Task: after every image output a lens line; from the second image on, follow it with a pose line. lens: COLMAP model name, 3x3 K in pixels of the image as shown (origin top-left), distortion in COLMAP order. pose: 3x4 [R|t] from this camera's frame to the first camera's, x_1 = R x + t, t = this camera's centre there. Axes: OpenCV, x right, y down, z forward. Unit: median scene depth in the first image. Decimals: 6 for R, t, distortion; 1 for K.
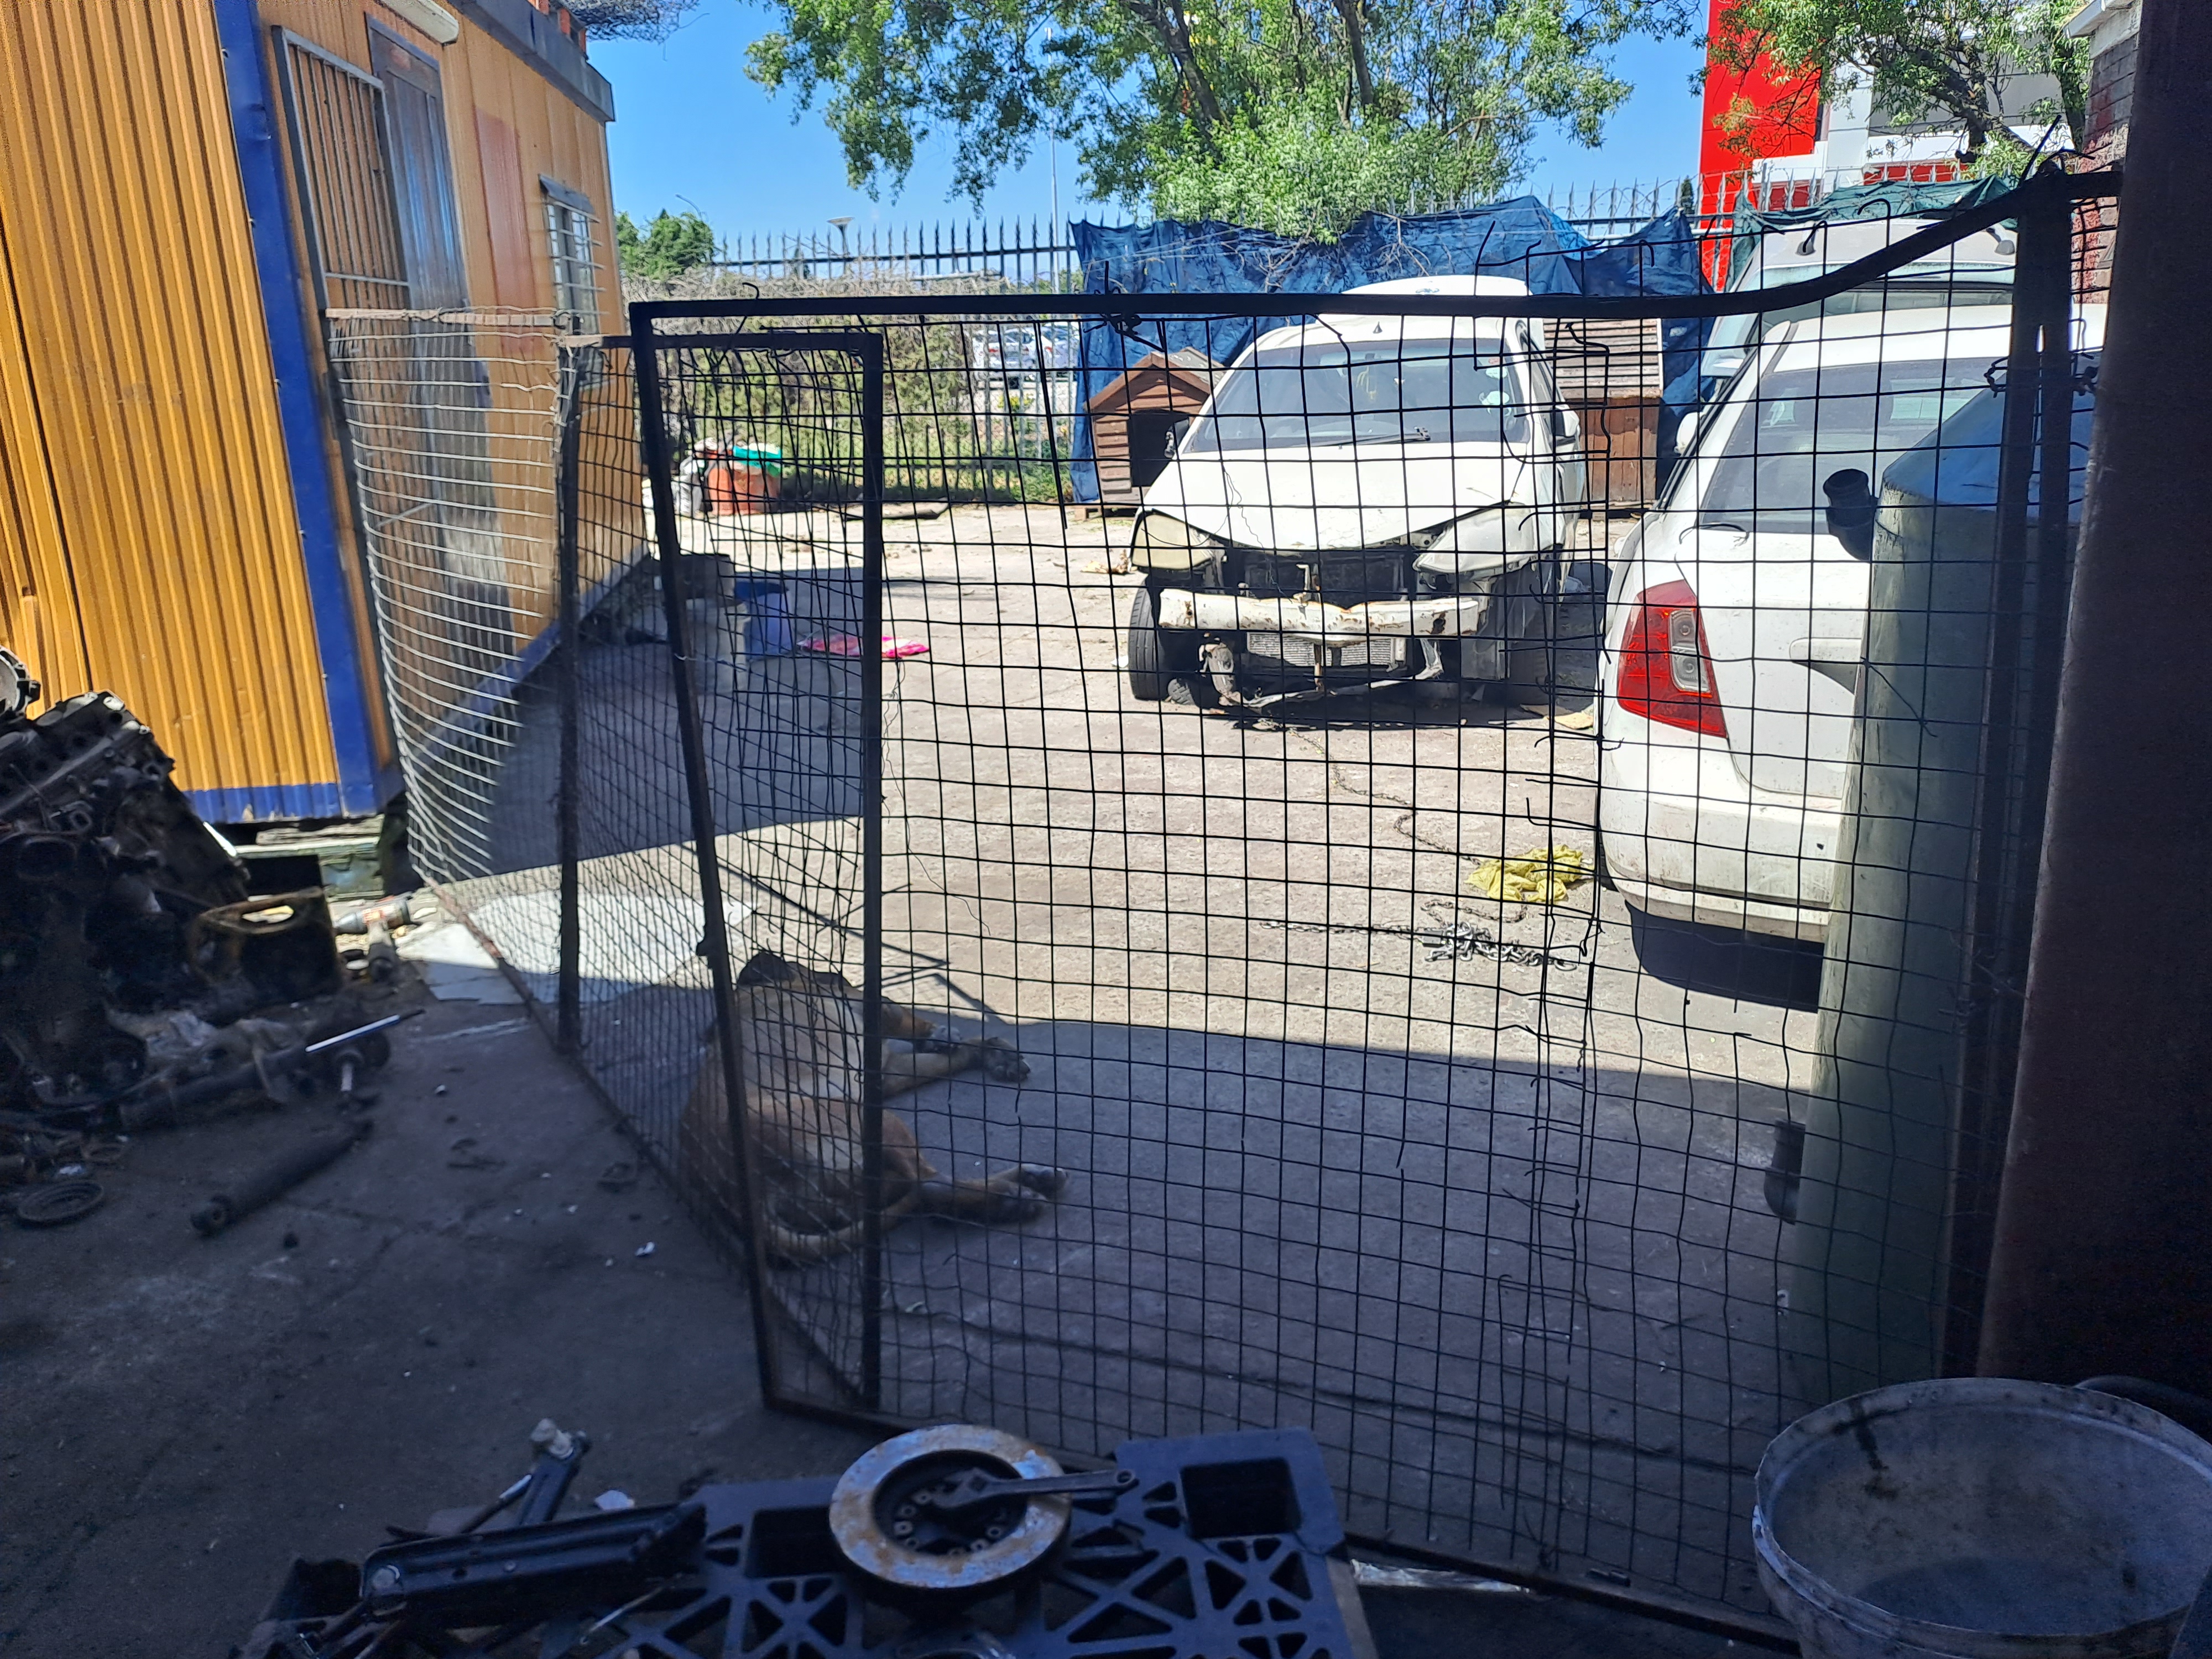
lens RADIAL K [[1654.4, 0, 1058.5], [0, 1654.4, 850.9], [0, 0, 1]] dist [0.047688, -0.050171]
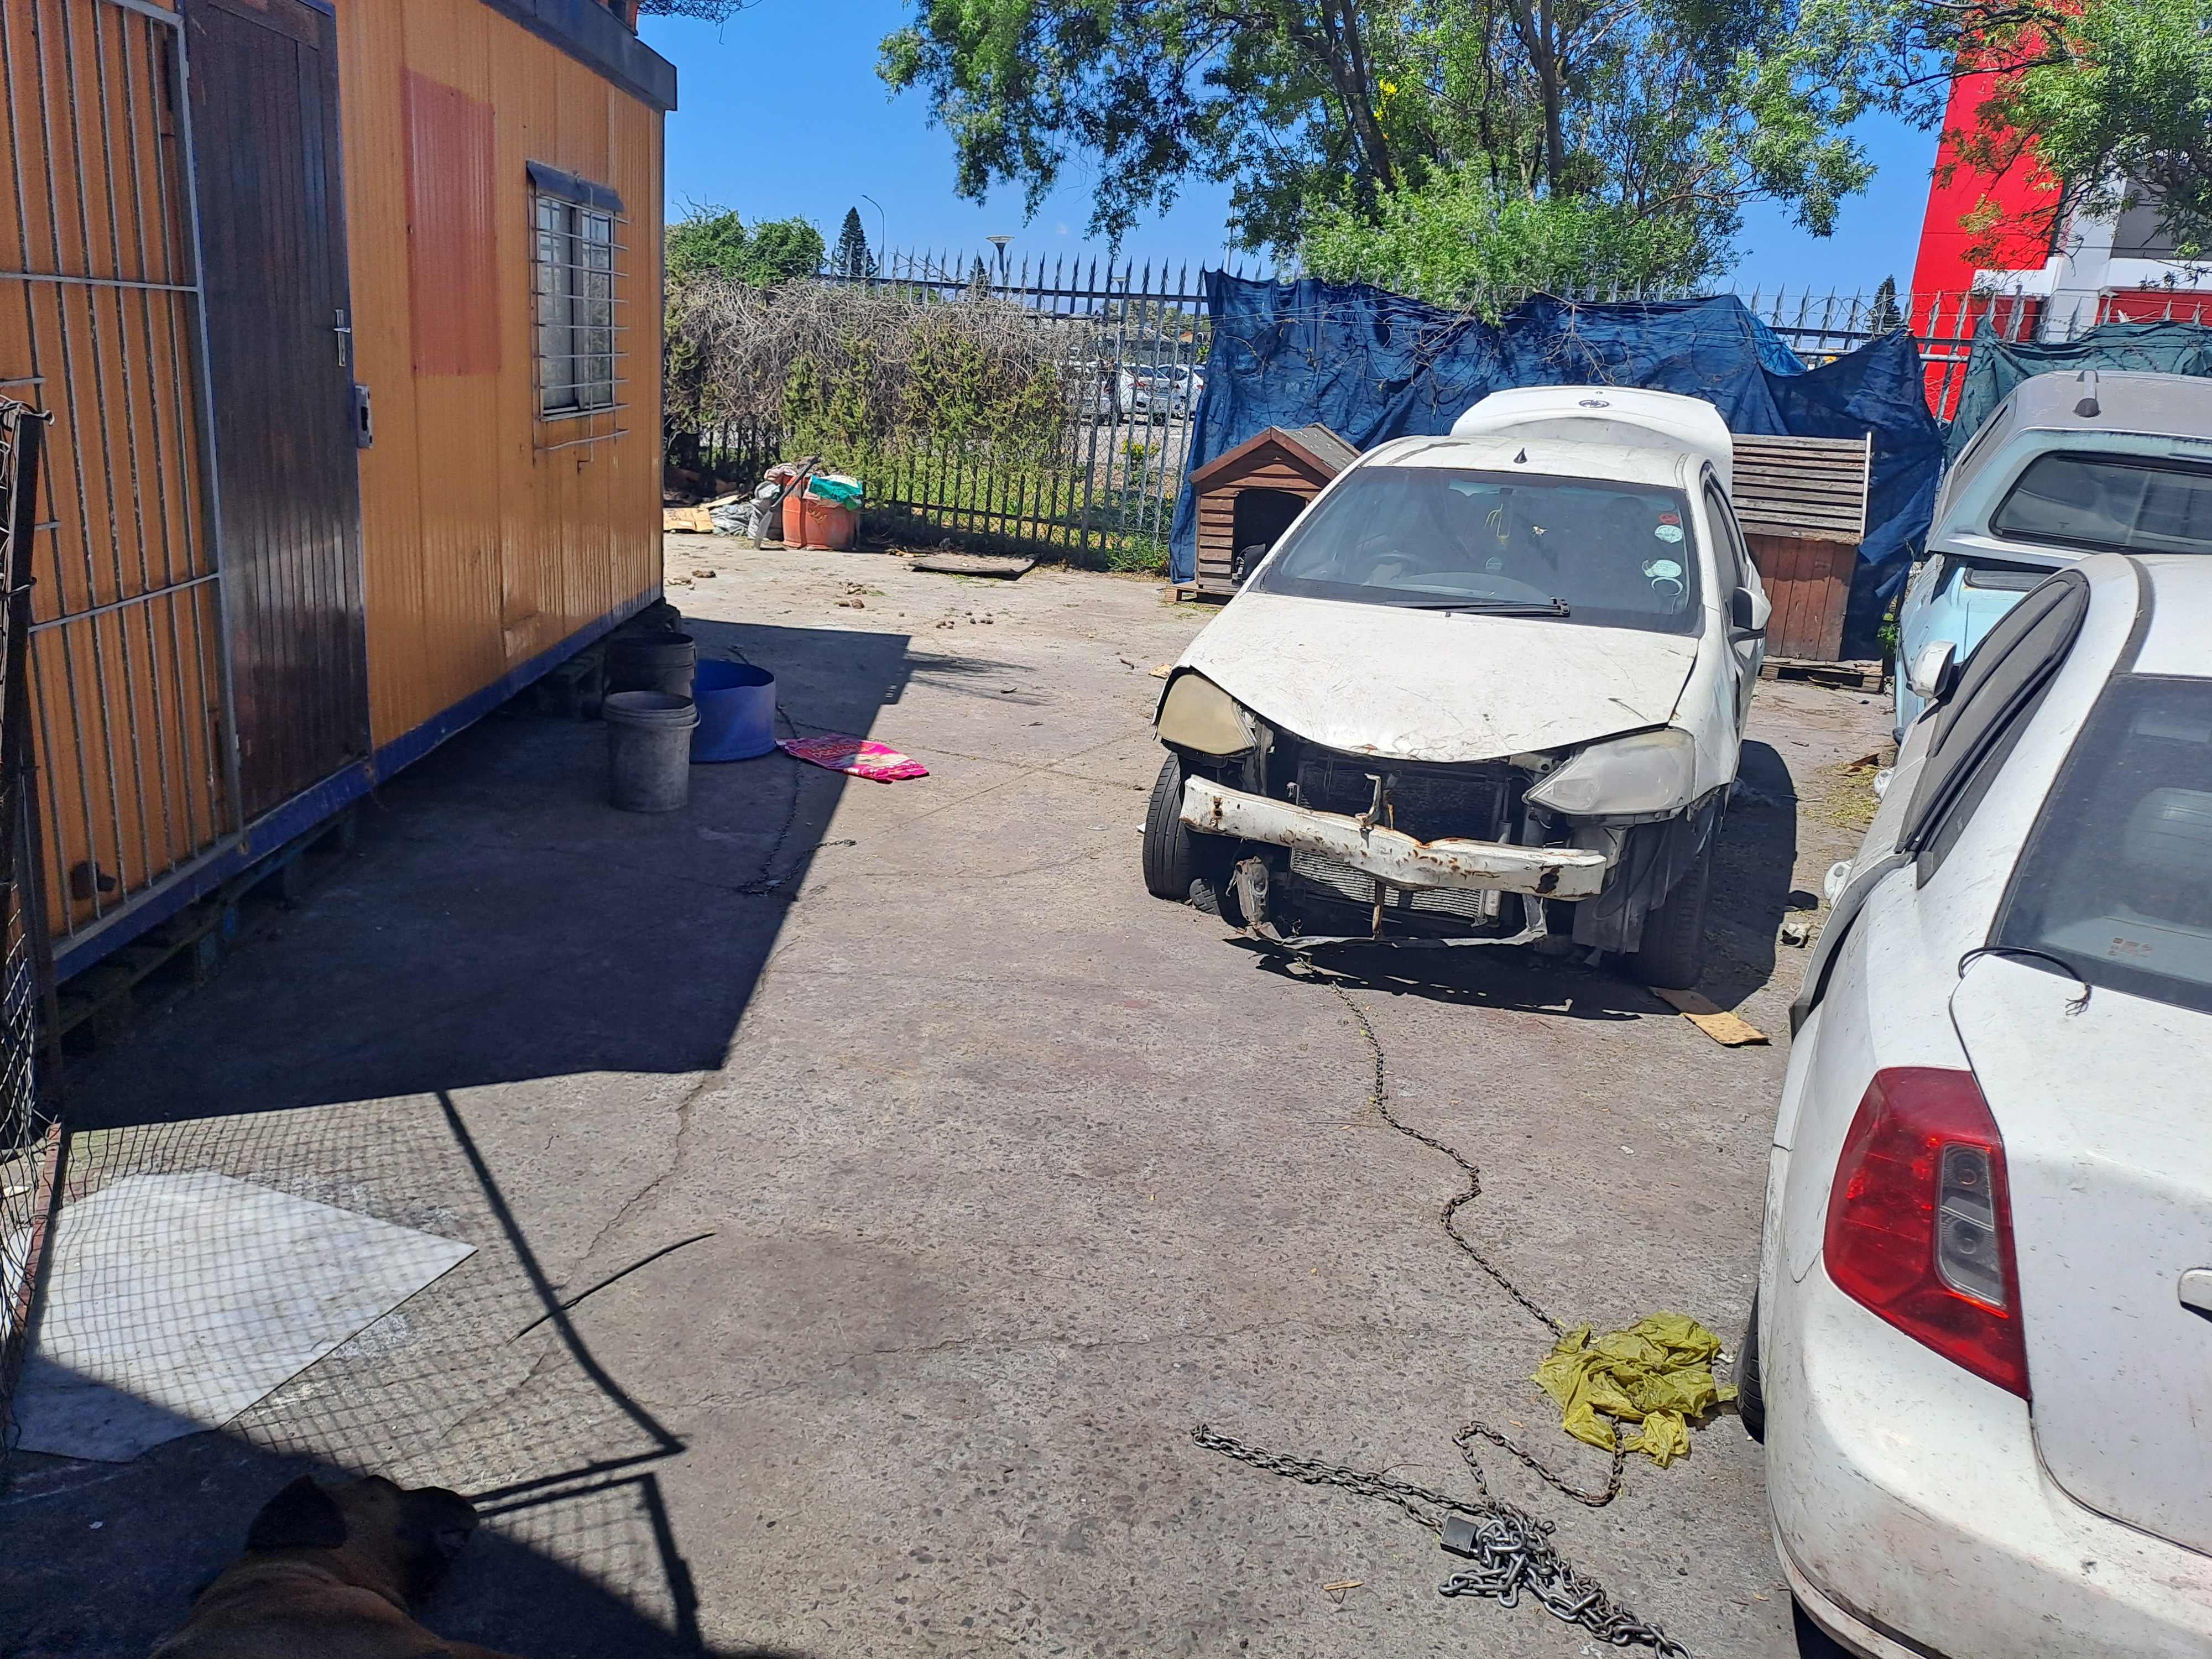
lens RADIAL K [[1654.4, 0, 1052.4], [0, 1654.4, 821.5], [0, 0, 1]] dist [0.047688, -0.050171]
pose [[0.989851, 0.122992, -0.071187, 0.058087], [-0.125064, 0.991823, -0.025407, -0.109605], [0.067480, 0.034052, 0.997139, 0.240440]]
